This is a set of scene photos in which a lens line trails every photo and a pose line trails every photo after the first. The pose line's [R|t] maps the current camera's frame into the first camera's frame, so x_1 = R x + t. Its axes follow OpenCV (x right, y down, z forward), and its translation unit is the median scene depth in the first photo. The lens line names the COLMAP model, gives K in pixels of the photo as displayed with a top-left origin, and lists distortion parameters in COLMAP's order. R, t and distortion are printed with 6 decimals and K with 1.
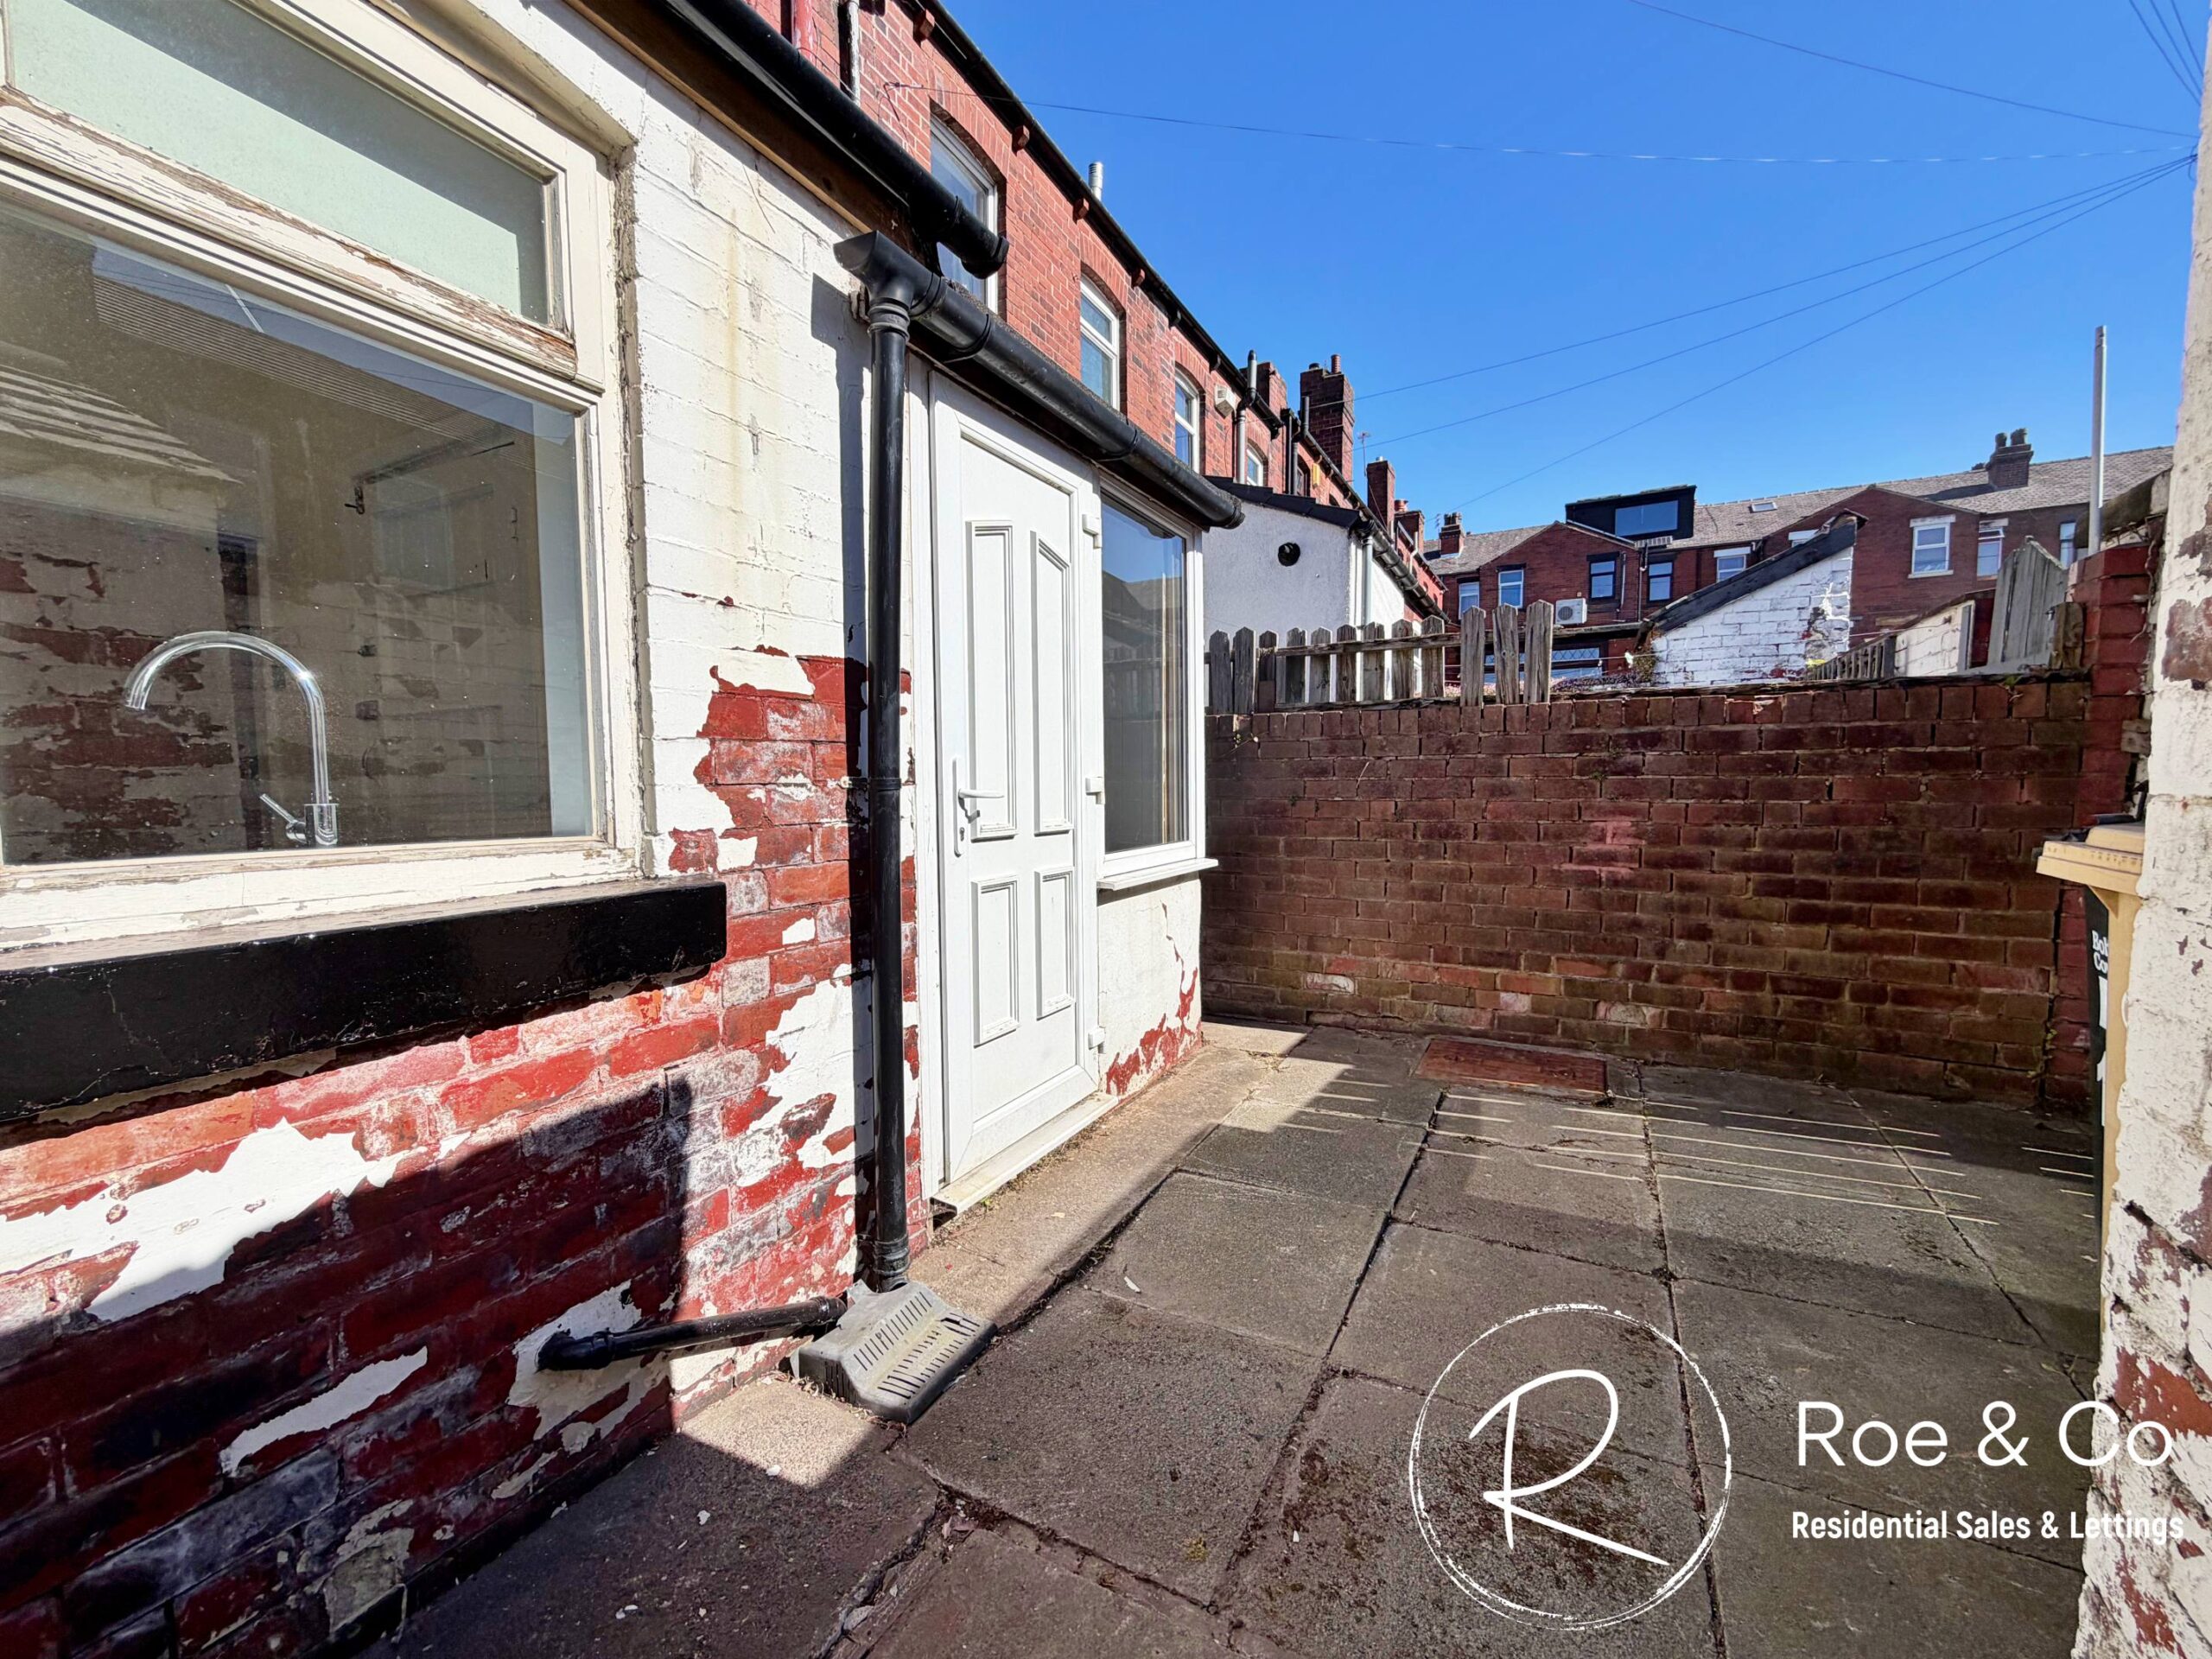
lens RADIAL K [[883.9, 0, 1101.2], [0, 883.9, 833.4], [0, 0, 1]] dist [0.001189, -0.000203]
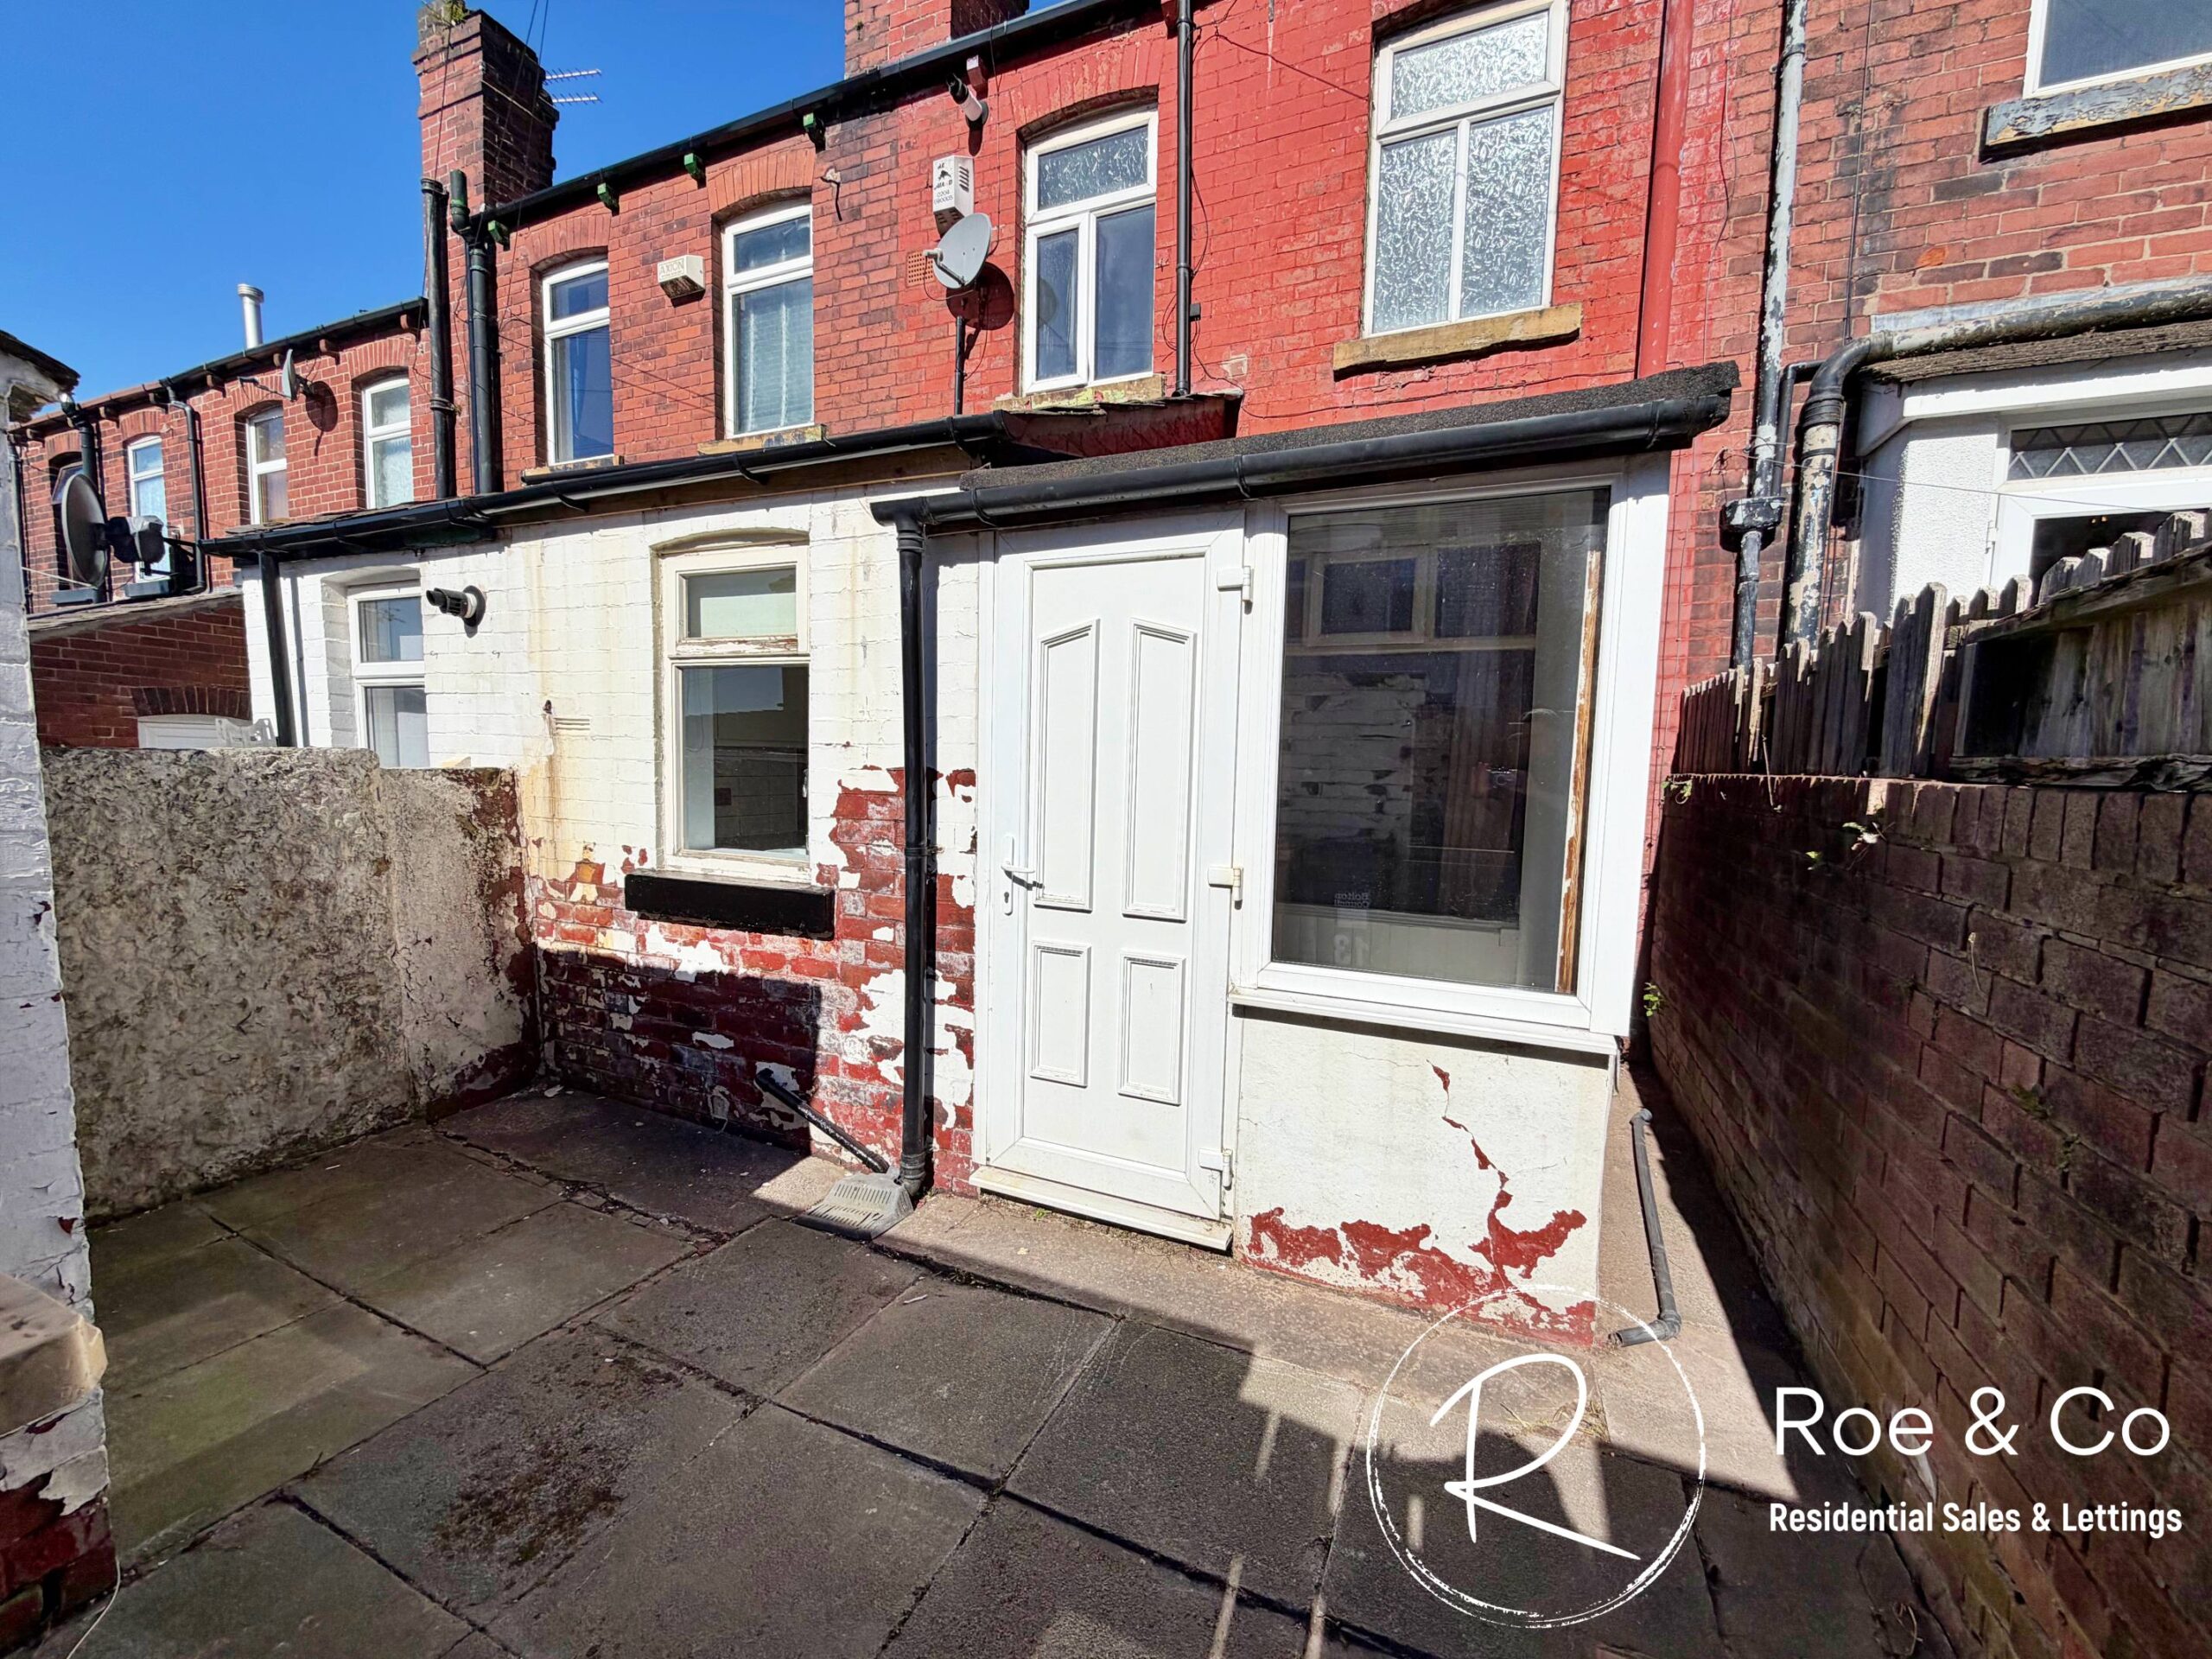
lens RADIAL K [[883.9, 0, 1103.6], [0, 883.9, 832.8], [0, 0, 1]] dist [0.001189, -0.000203]
pose [[0.077381, 0.091087, -0.992832, 1.395342], [-0.083828, 0.992886, 0.084558, -0.266503], [0.993471, 0.076684, 0.084466, 1.324954]]
